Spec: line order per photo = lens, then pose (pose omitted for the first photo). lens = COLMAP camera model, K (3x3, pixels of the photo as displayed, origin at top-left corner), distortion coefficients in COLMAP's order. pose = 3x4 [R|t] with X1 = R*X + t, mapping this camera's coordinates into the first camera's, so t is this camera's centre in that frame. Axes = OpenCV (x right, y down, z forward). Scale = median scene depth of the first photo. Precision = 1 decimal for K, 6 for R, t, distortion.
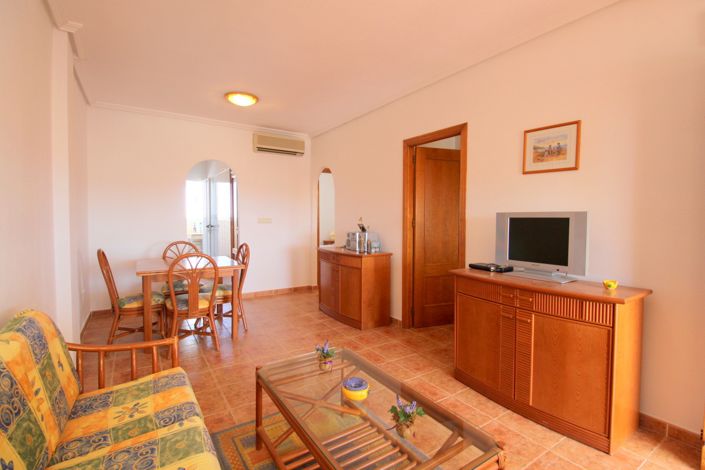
lens RADIAL K [[336.4, 0, 364.3], [0, 336.4, 227.3], [0, 0, 1]] dist [-0.005873, -0.000979]
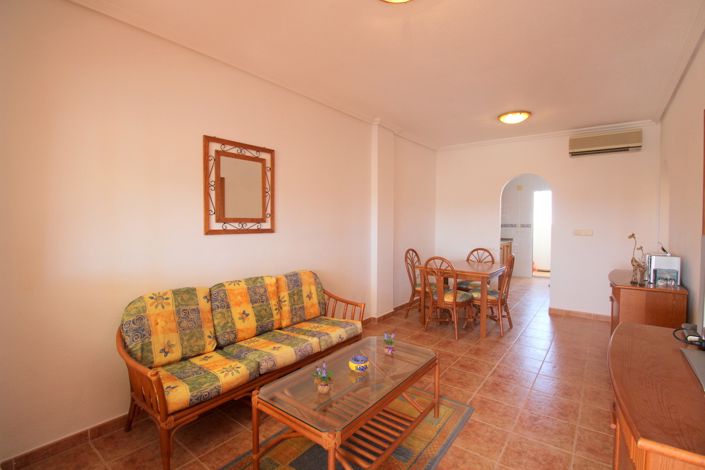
lens RADIAL K [[332.9, 0, 352.4], [0, 332.9, 226.7], [0, 0, 1]] dist [-0.002435, -0.000355]
pose [[0.319721, 0.014110, -0.947407, 0.469298], [-0.031848, 0.999484, 0.004138, -0.027827], [0.946976, 0.028850, 0.320006, 0.200819]]
